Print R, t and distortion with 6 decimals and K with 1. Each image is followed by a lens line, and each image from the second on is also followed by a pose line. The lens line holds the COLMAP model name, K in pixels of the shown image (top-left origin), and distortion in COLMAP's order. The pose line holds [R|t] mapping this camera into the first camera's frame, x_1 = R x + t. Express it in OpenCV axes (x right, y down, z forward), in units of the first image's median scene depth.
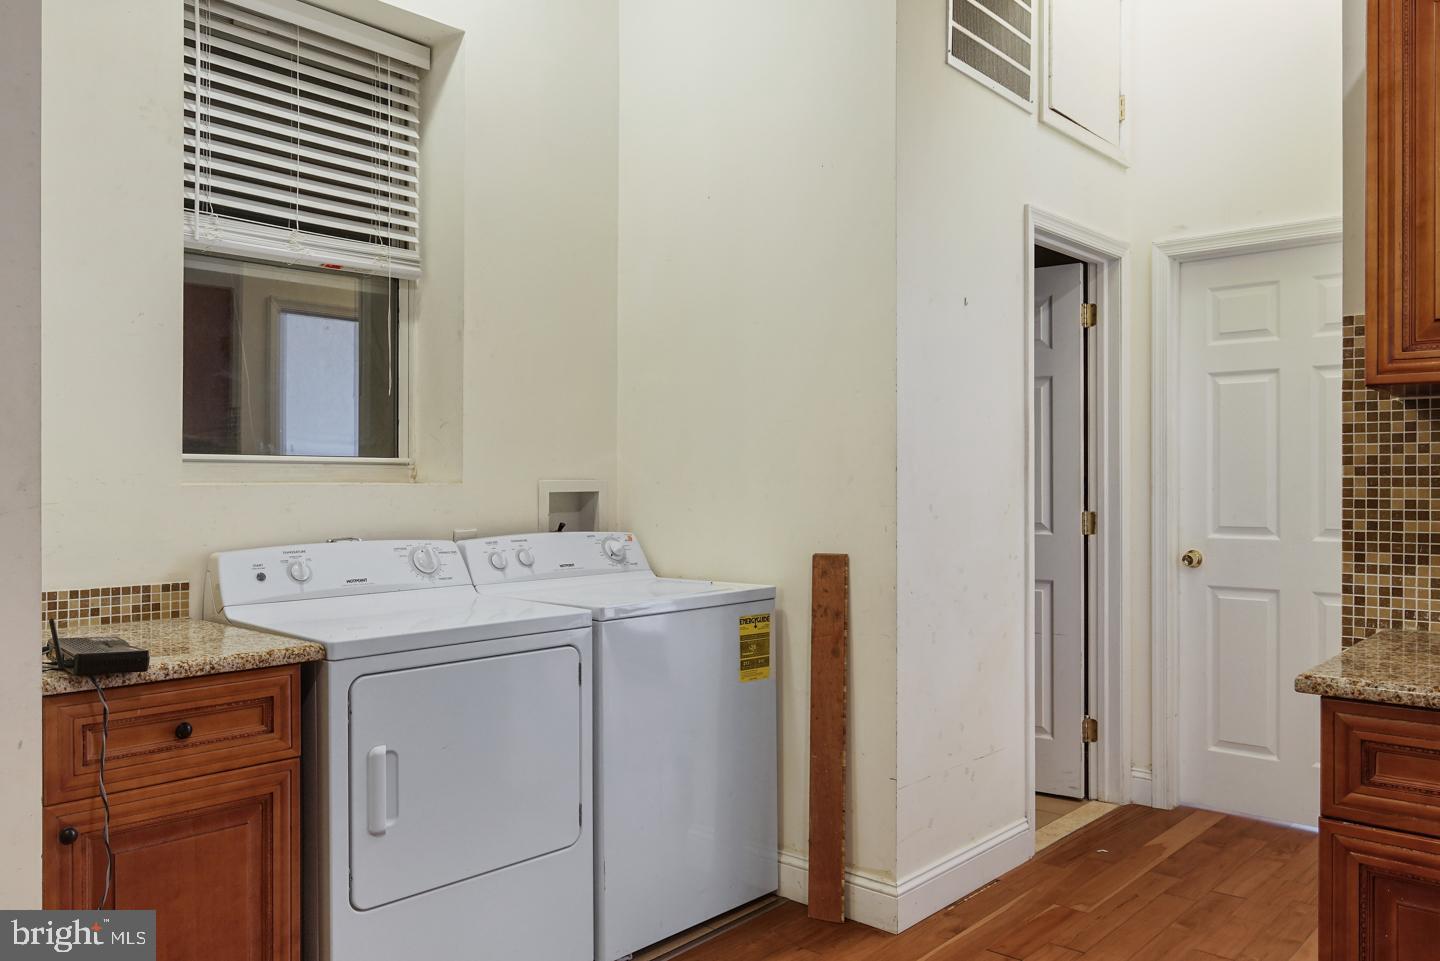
lens RADIAL K [[1095.4, 0, 720.0], [0, 1095.4, 480.5], [0, 0, 1]] dist [0.001014, 0.000015]
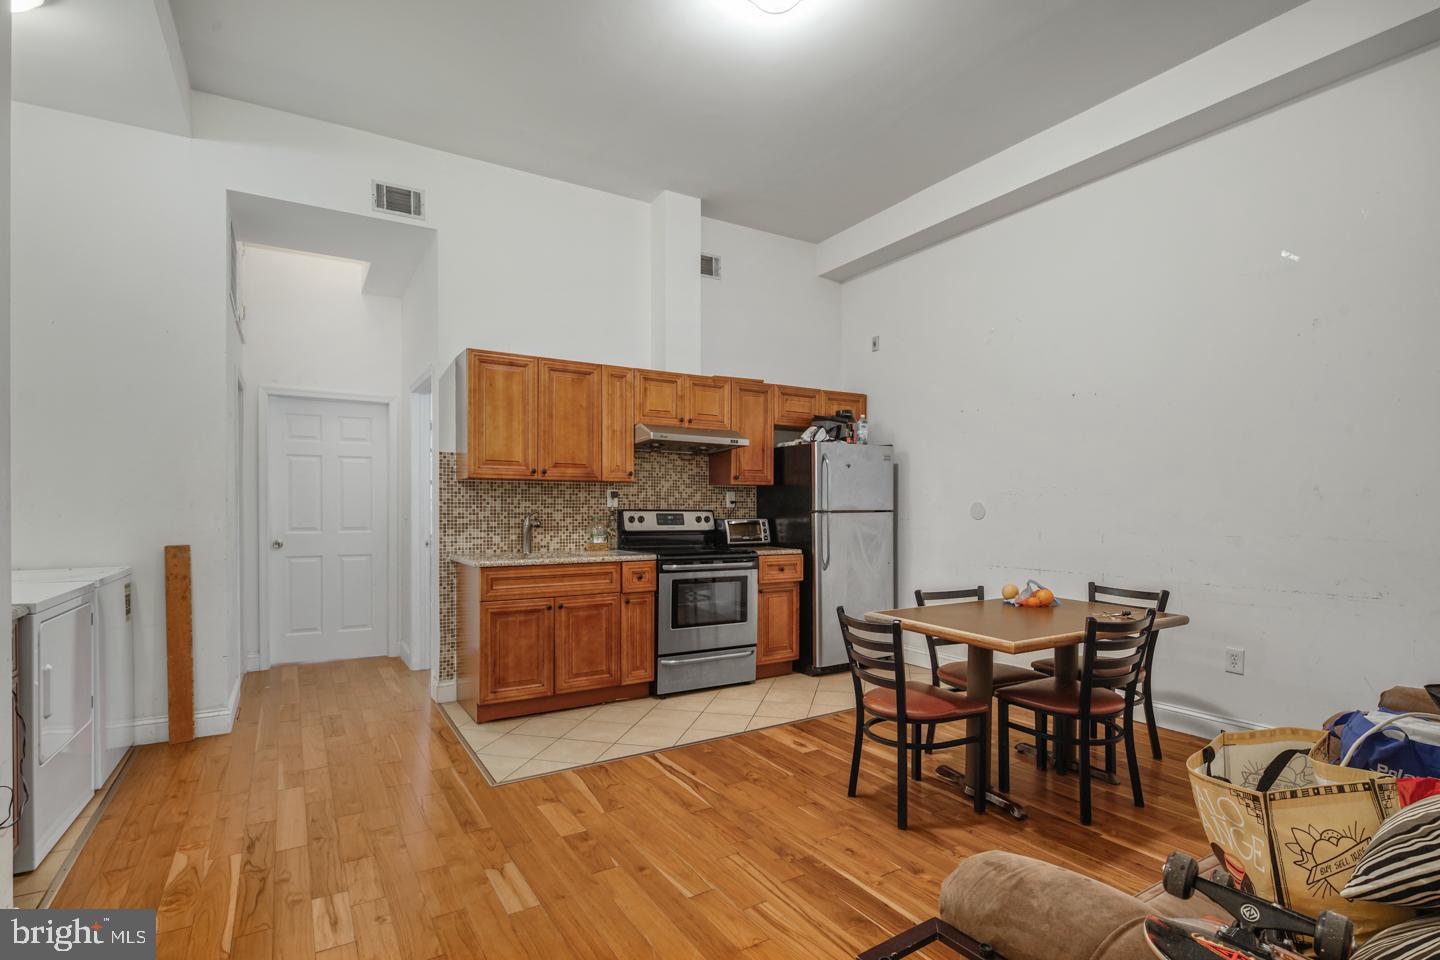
lens RADIAL K [[699.4, 0, 722.9], [0, 699.4, 502.8], [0, 0, 1]] dist [-0.000103, -0.000065]
pose [[0.289511, 0.005451, 0.957159, -1.075901], [-0.003221, 0.999984, -0.004720, -0.003012], [-0.957169, -0.001717, 0.289524, -0.309092]]
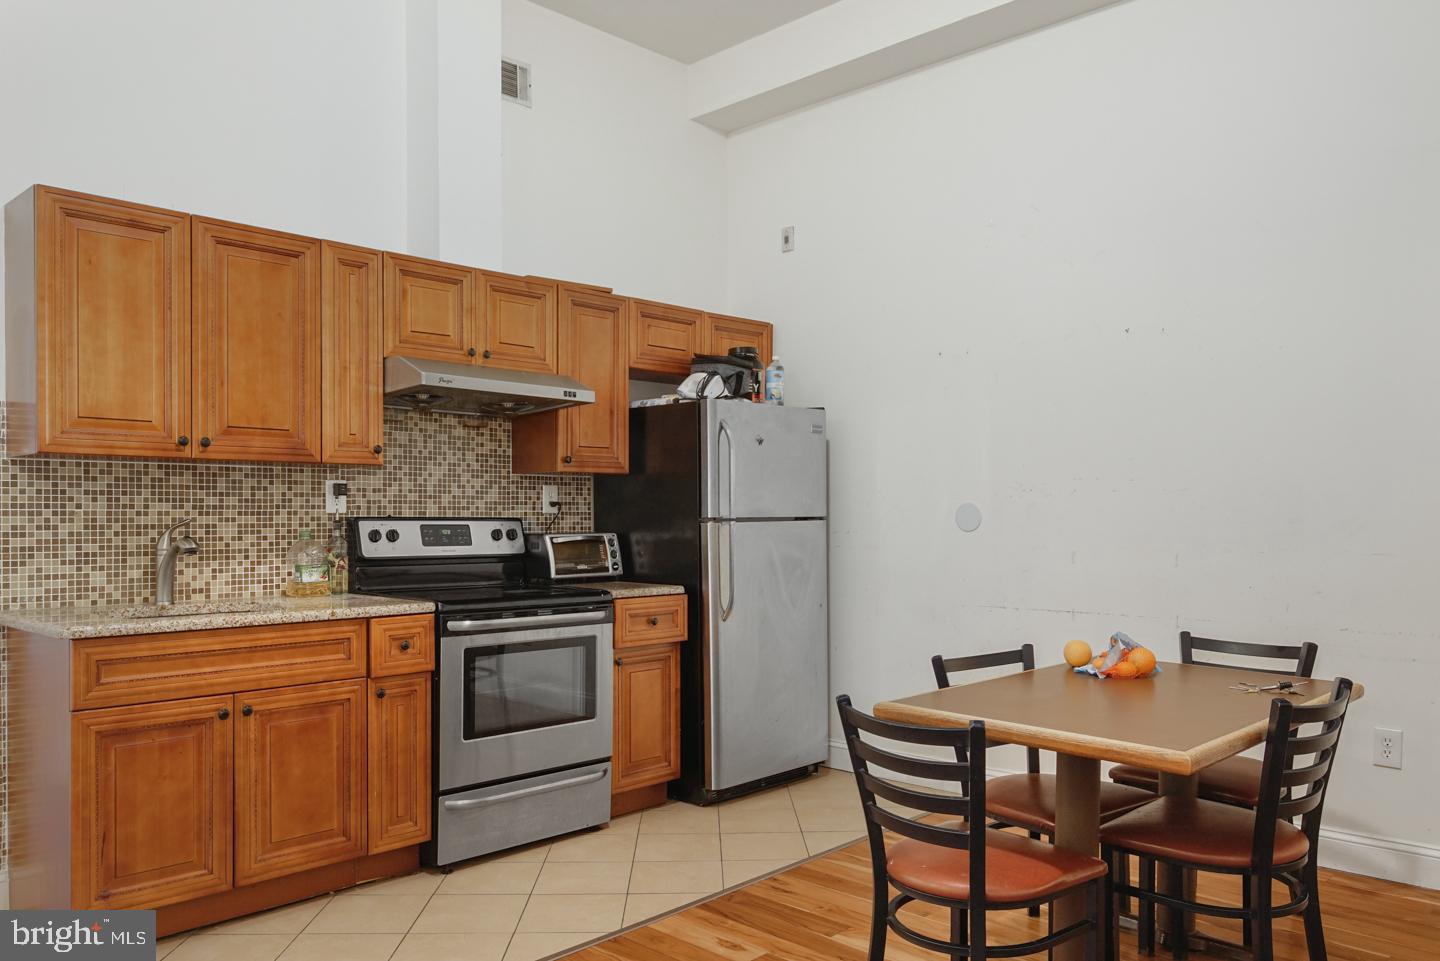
lens RADIAL K [[1085.2, 0, 722.9], [0, 1085.2, 506.9], [0, 0, 1]] dist [0.001146, -0.000142]
pose [[0.044651, 0.005901, 0.998985, -0.839469], [0.000261, 0.999982, -0.005919, 0.001898], [-0.999003, 0.000525, 0.044649, -0.056678]]
